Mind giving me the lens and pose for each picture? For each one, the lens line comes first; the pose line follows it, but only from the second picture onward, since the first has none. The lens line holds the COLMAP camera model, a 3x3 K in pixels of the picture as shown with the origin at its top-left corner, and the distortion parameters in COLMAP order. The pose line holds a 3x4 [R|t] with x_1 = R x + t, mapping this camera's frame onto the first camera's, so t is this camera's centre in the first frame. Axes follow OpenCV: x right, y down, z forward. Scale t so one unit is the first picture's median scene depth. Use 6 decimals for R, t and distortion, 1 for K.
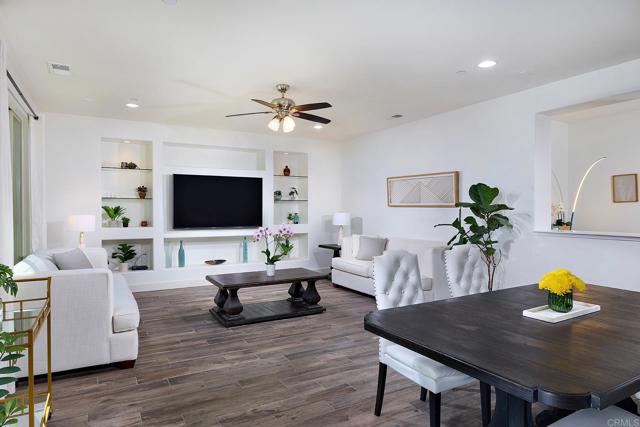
lens RADIAL K [[399.2, 0, 324.7], [0, 399.2, 213.3], [0, 0, 1]] dist [-0.003715, -0.000941]
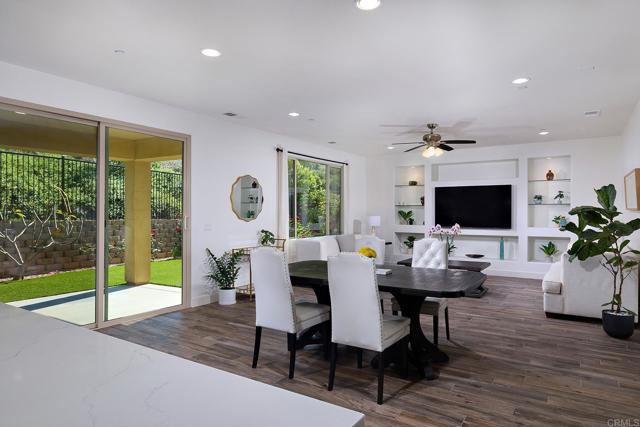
lens RADIAL K [[399.2, 0, 316.1], [0, 399.2, 209.6], [0, 0, 1]] dist [-0.003715, -0.000941]
pose [[0.454300, -0.006034, -0.890828, 0.647293], [-0.007413, 0.999917, -0.010554, -0.003431], [0.890818, 0.011398, 0.454218, 0.002168]]
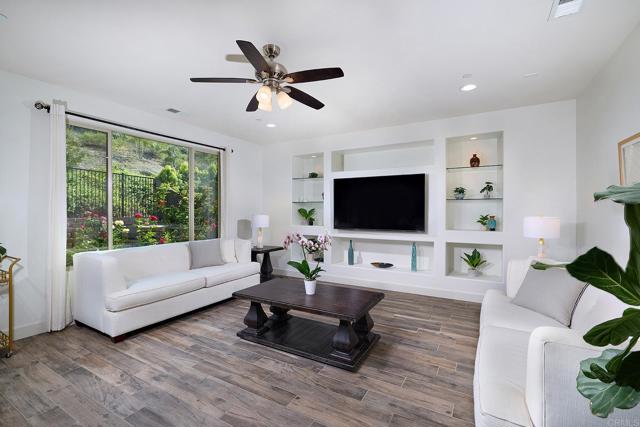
lens RADIAL K [[291.3, 0, 323.6], [0, 291.3, 210.4], [0, 0, 1]] dist [-0.002061, -0.000118]
pose [[0.493178, -0.002889, -0.869924, 0.295314], [-0.009035, 0.999924, -0.008443, -0.004119], [0.869881, 0.012023, 0.493114, 0.563127]]
